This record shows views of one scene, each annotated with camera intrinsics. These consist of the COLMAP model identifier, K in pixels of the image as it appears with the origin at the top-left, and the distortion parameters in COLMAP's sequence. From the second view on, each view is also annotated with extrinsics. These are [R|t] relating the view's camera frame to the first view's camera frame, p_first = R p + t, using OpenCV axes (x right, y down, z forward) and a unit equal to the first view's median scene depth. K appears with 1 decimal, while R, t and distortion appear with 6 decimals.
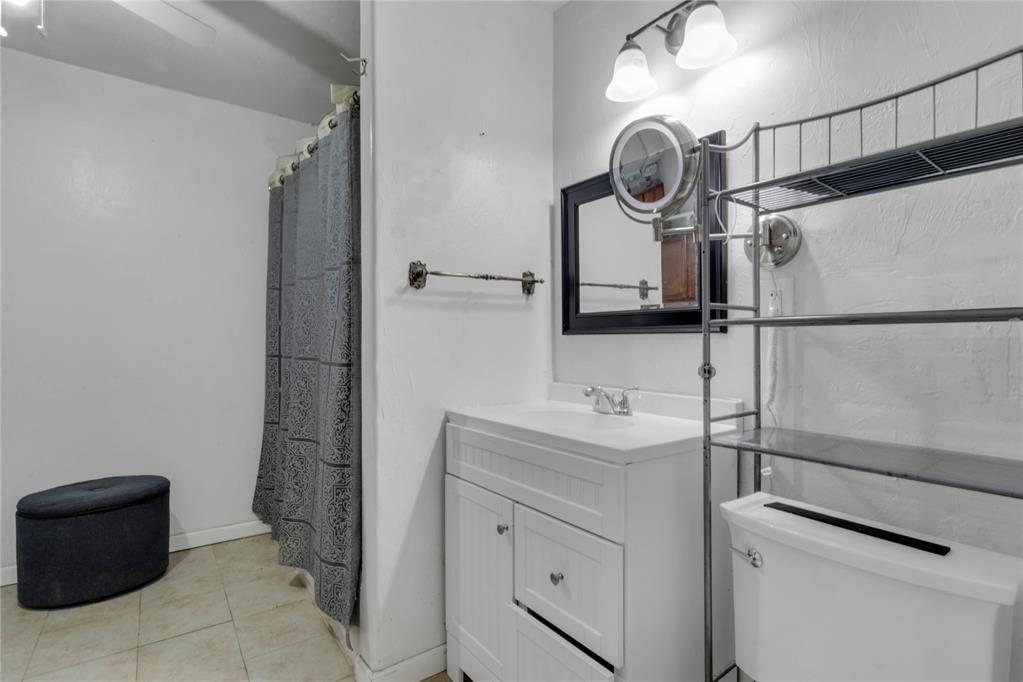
lens RADIAL K [[481.6, 0, 522.1], [0, 481.6, 345.6], [0, 0, 1]] dist [-0.021939, 0.002803]
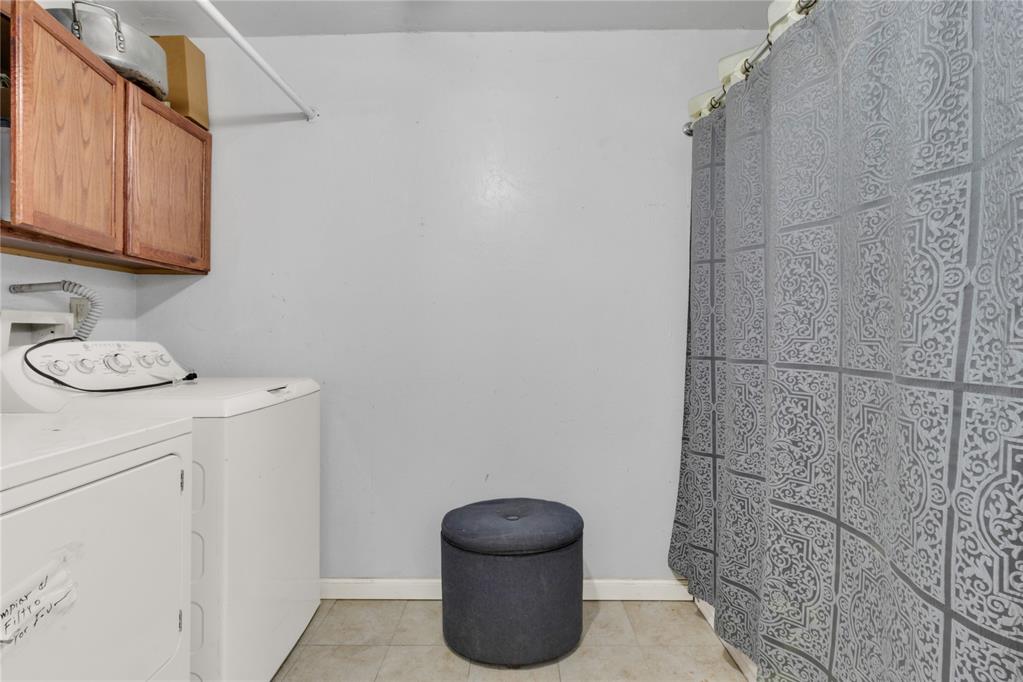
lens RADIAL K [[481.6, 0, 517.0], [0, 481.6, 341.3], [0, 0, 1]] dist [-0.021939, 0.002803]
pose [[0.786399, -0.004517, -0.617702, -0.422362], [0.002078, 0.999987, -0.004667, -0.000681], [0.617715, 0.002386, 0.786399, 0.391933]]
